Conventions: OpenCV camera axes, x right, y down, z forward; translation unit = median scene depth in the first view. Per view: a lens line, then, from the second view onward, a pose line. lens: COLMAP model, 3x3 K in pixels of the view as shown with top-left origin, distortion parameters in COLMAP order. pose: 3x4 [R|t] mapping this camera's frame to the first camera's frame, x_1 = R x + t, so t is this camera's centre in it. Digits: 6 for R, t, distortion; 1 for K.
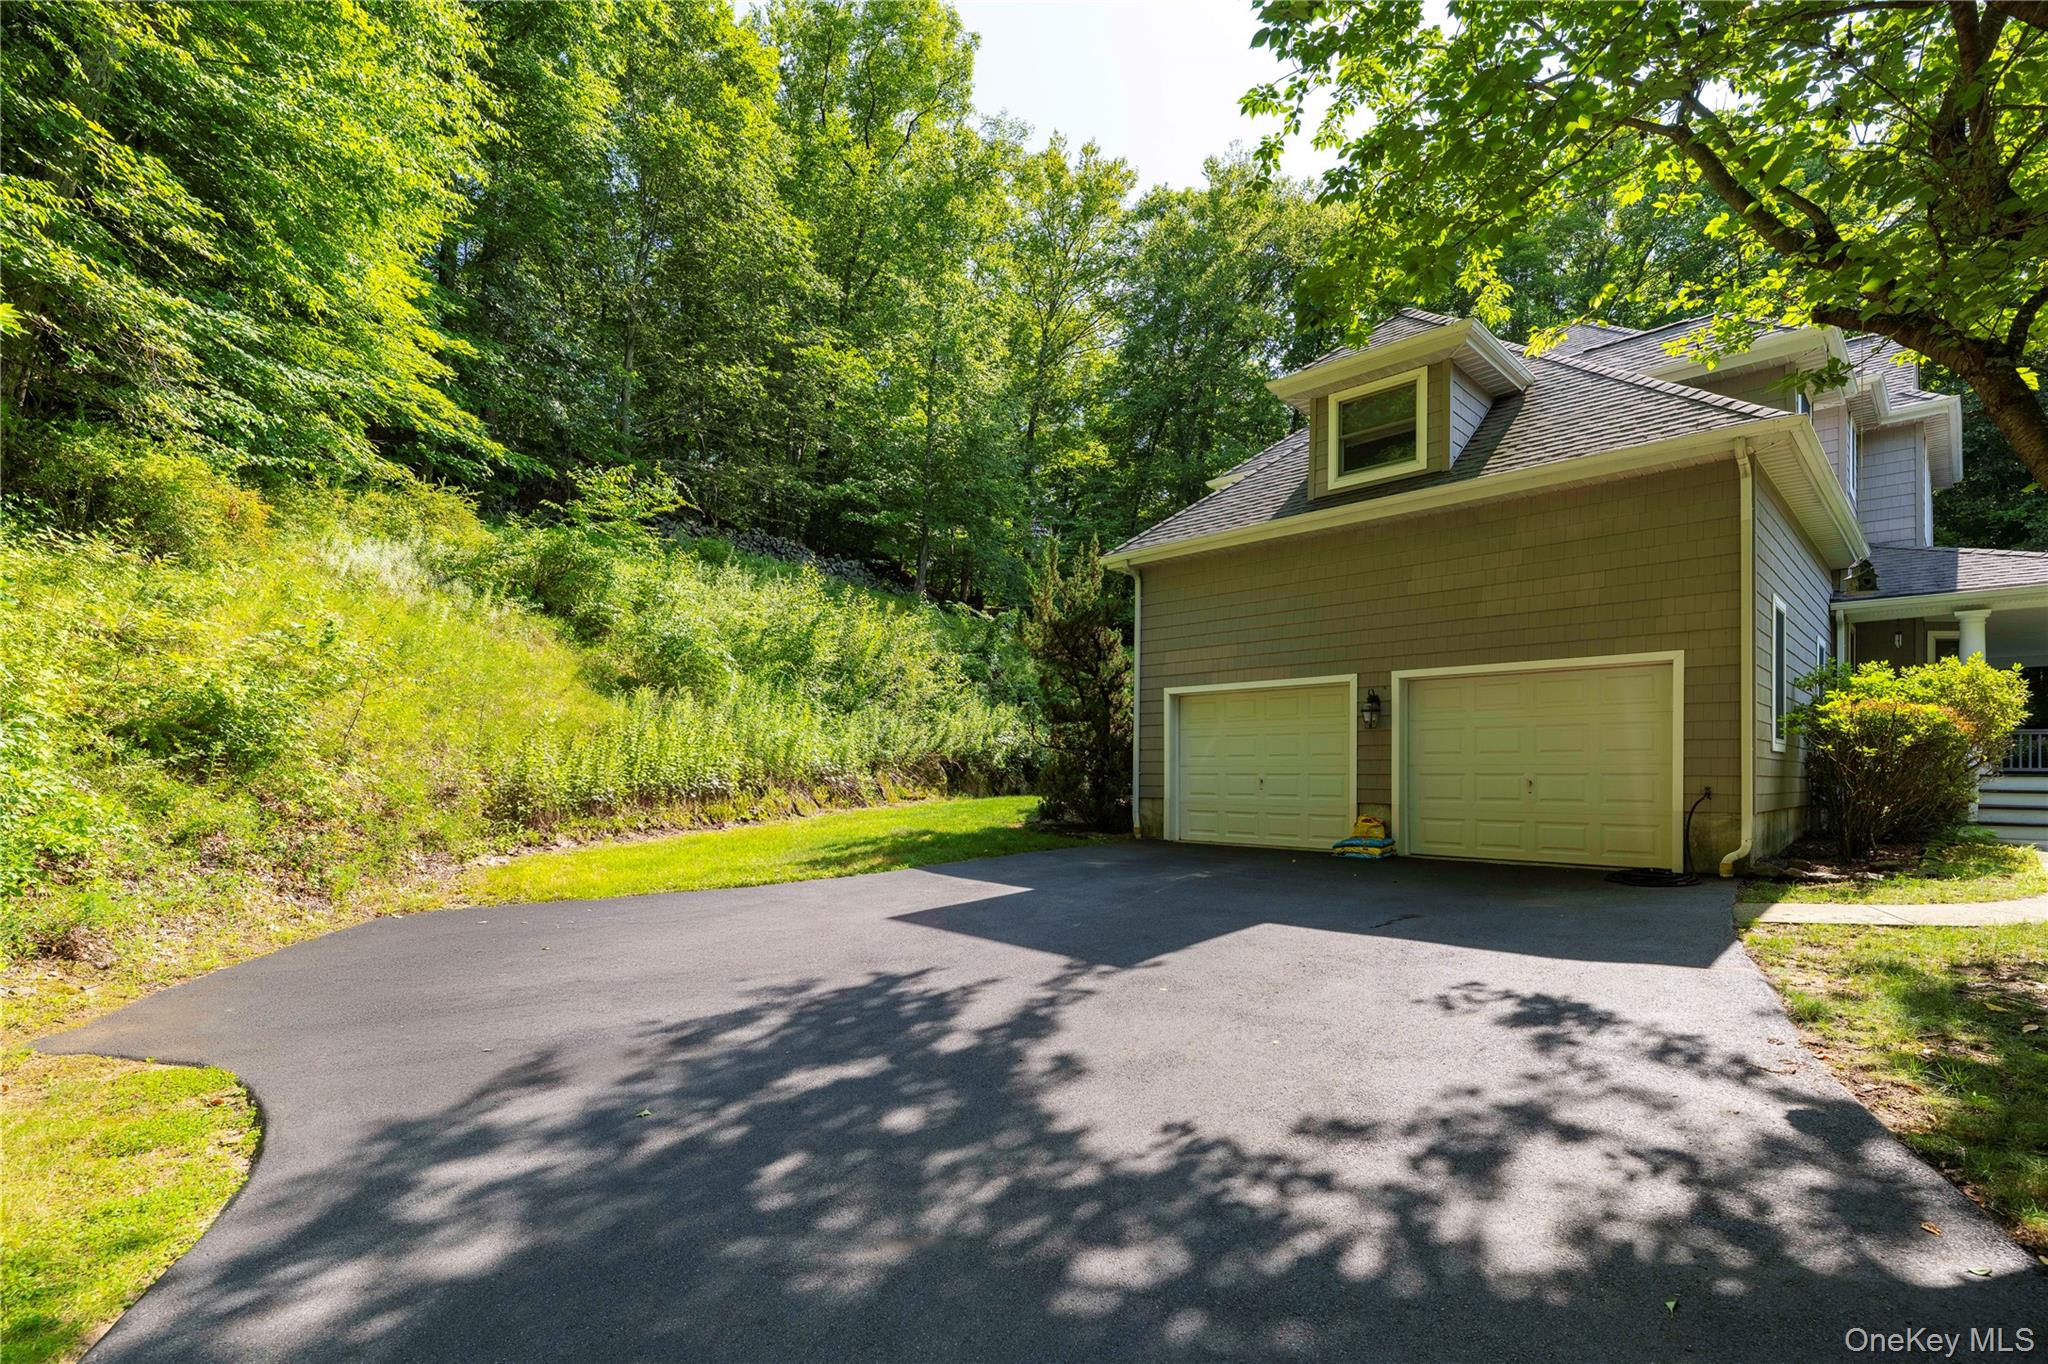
lens RADIAL K [[926.1, 0, 1019.0], [0, 926.1, 751.5], [0, 0, 1]] dist [0.000641, 0.000215]
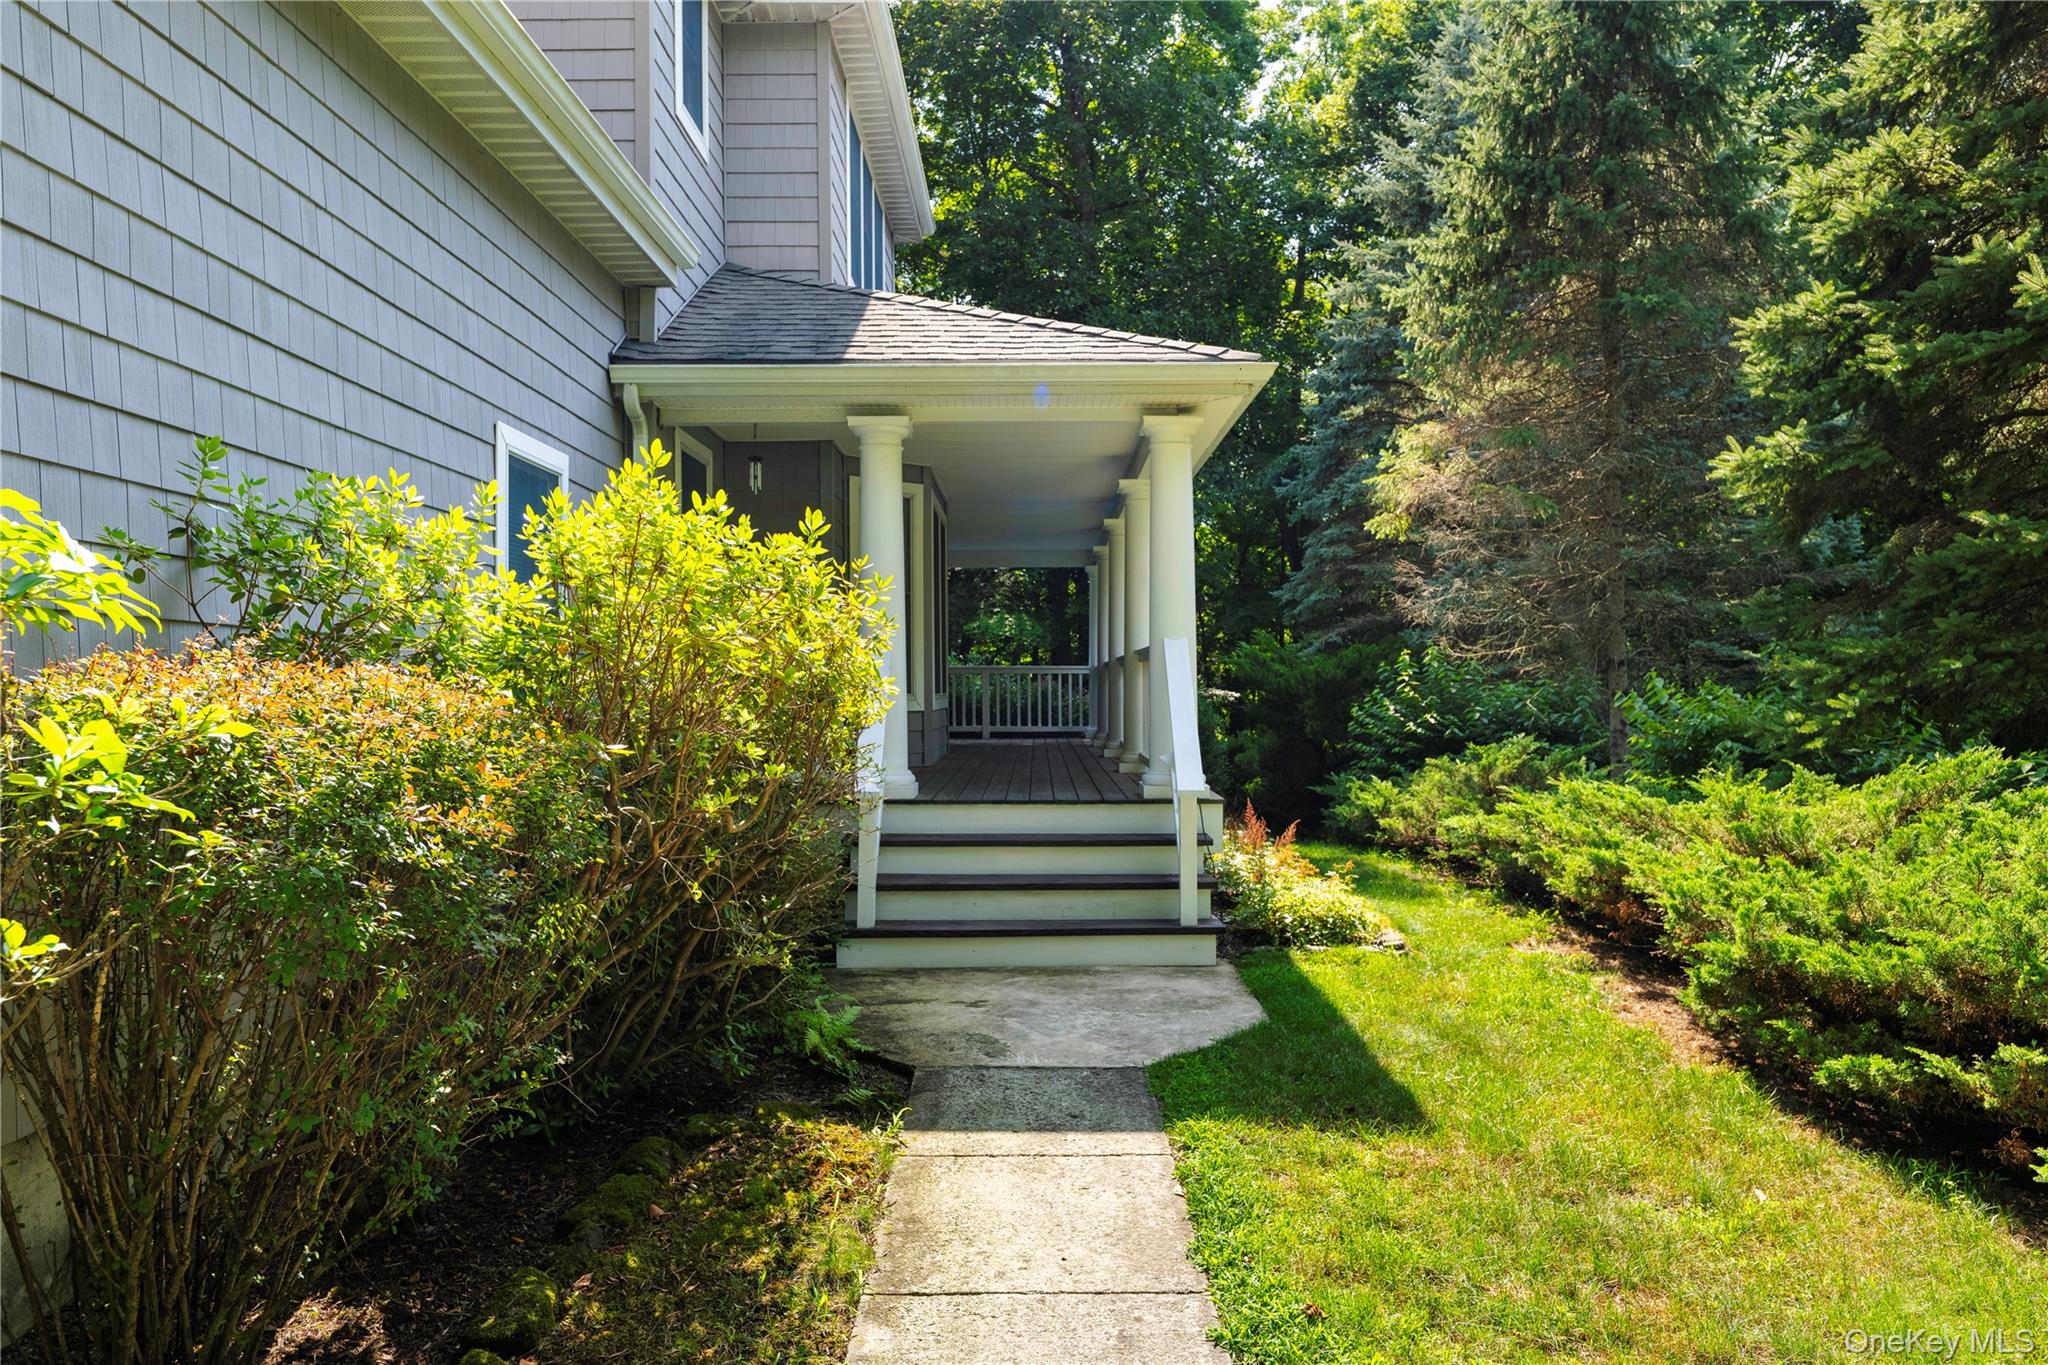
lens RADIAL K [[1381.4, 0, 1033.3], [0, 1381.4, 683.8], [0, 0, 1]] dist [0.005626, -0.001181]
pose [[0.709105, -0.006342, 0.705074, 0.712194], [-0.005488, 0.999880, 0.014513, -0.044641], [-0.705081, -0.014160, 0.708985, 0.561431]]
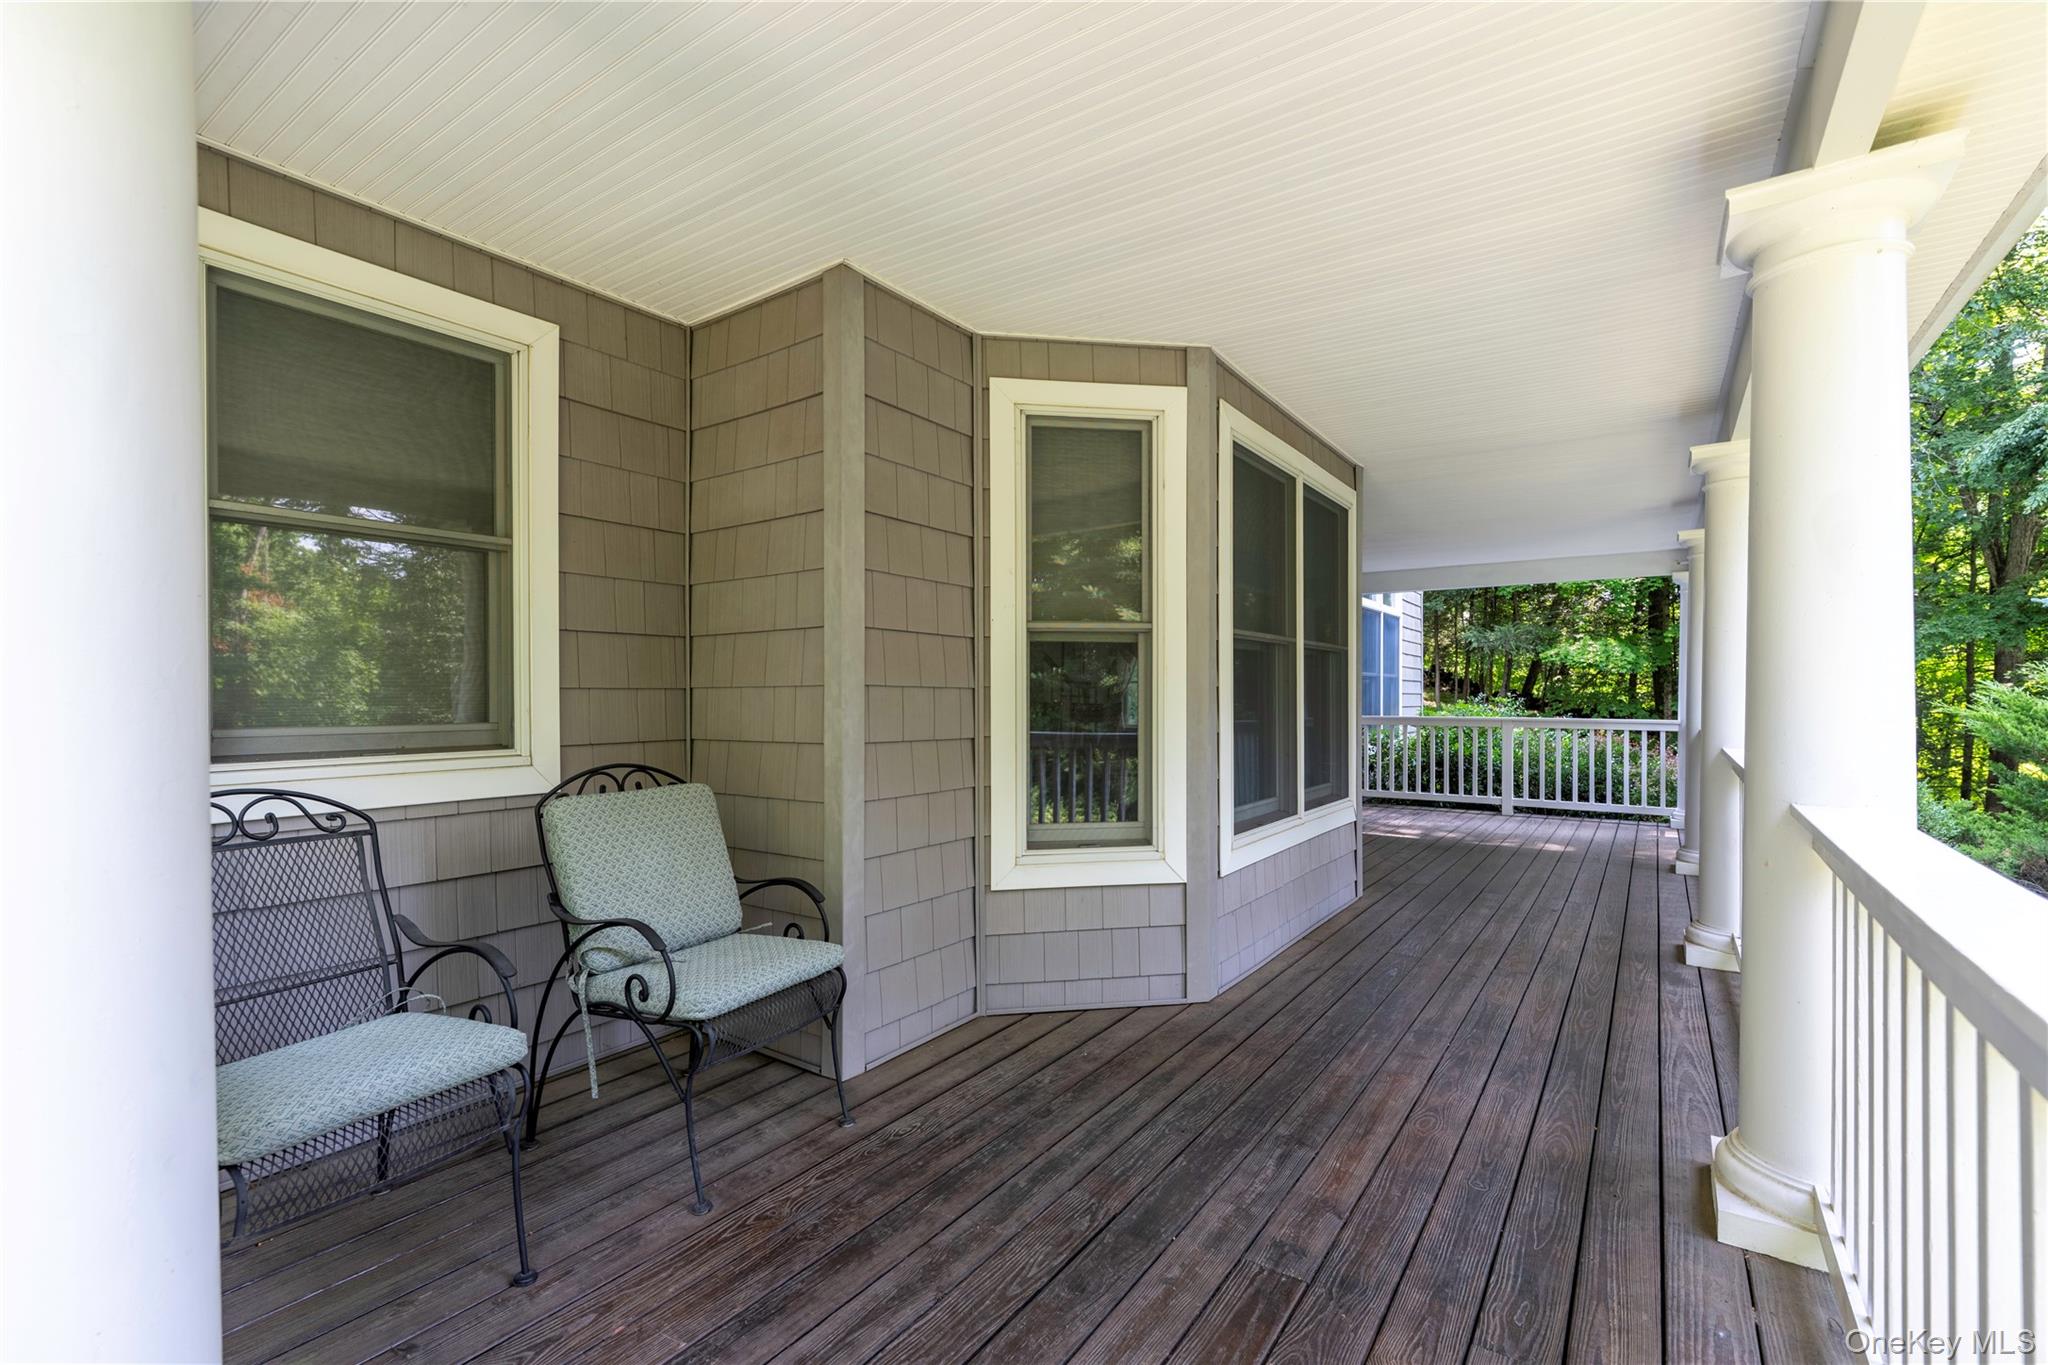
lens RADIAL K [[897.2, 0, 1028.7], [0, 897.2, 699.5], [0, 0, 1]] dist [0.000581, 0.000009]
pose [[0.984013, -0.010798, 0.177770, 1.247824], [0.006932, 0.999726, 0.022350, -0.077116], [-0.177963, -0.020760, 0.983818, 1.037077]]
